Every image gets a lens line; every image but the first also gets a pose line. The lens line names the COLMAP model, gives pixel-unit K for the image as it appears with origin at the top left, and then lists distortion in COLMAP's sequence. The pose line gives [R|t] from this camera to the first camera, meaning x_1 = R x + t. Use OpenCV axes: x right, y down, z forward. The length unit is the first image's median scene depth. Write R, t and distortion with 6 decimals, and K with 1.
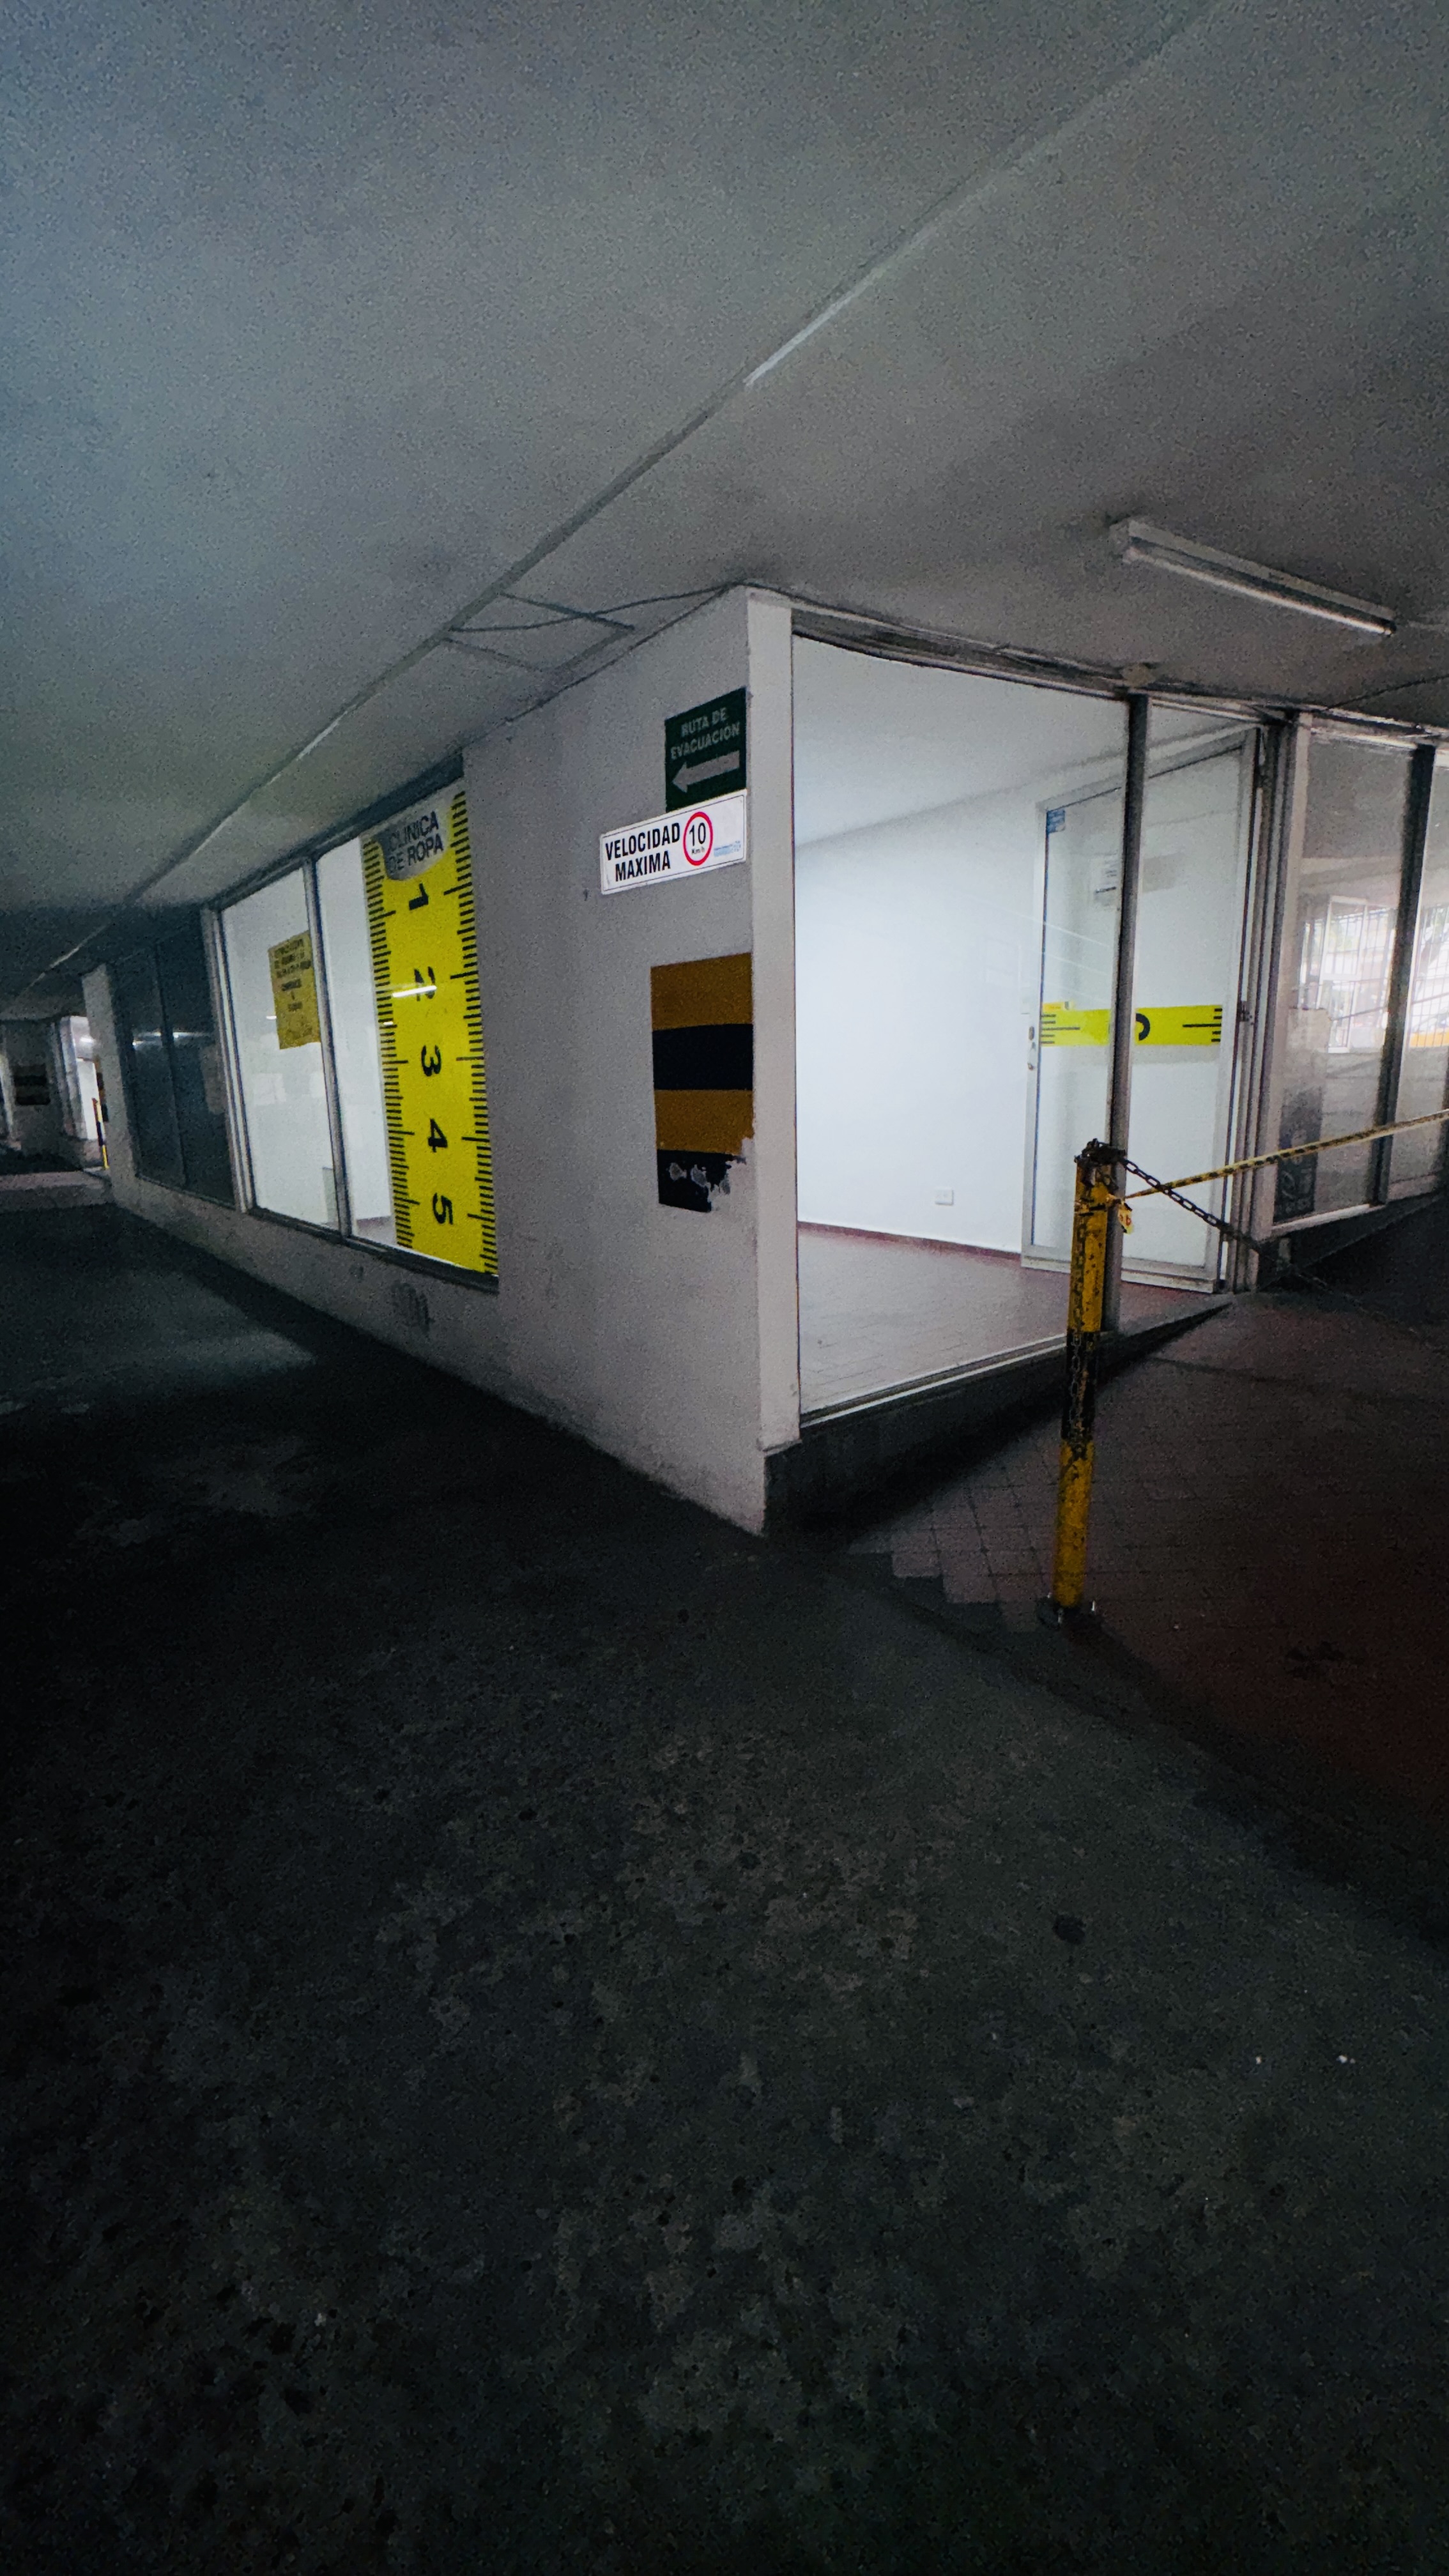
lens RADIAL K [[1031.4, 0, 720.6], [0, 1031.4, 1290.7], [0, 0, 1]] dist [-0.008055, 0.001316]
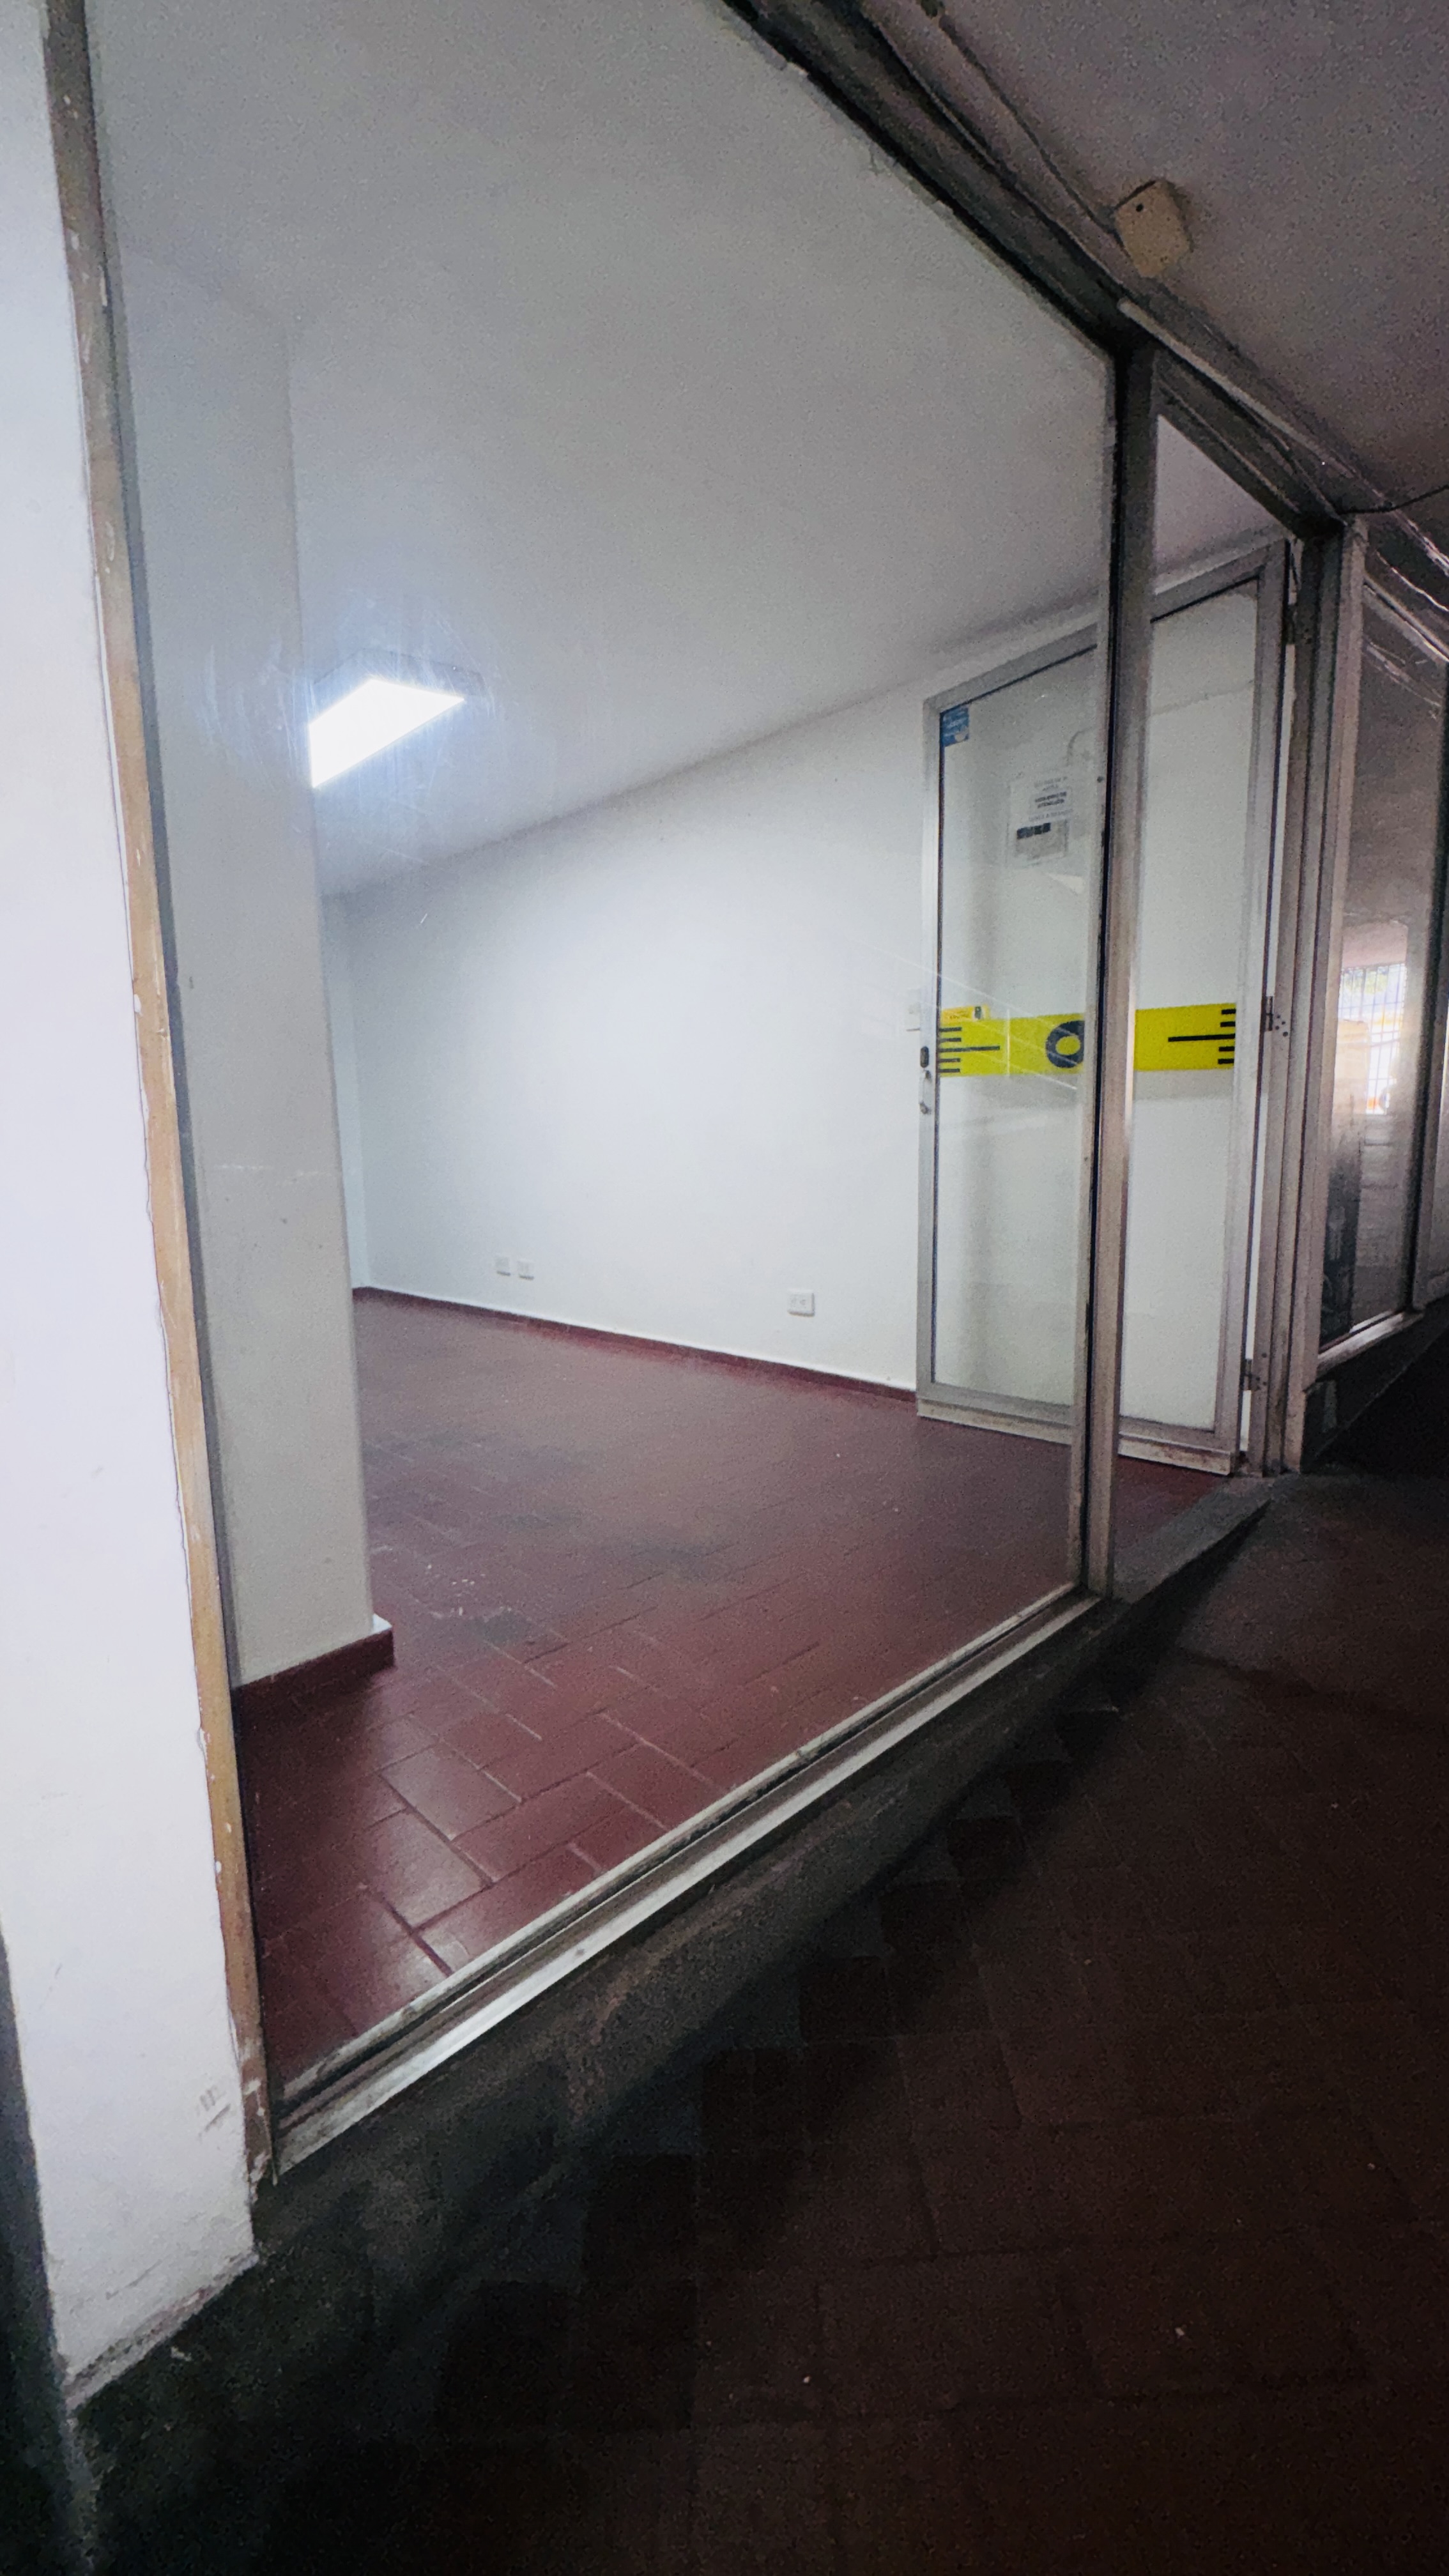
lens RADIAL K [[1031.4, 0, 727.4], [0, 1031.4, 1288.9], [0, 0, 1]] dist [-0.008055, 0.001316]
pose [[0.993090, -0.006321, 0.117186, 0.113093], [0.014154, 0.997710, -0.066137, -0.070597], [-0.116499, 0.067339, 0.990905, 0.423237]]
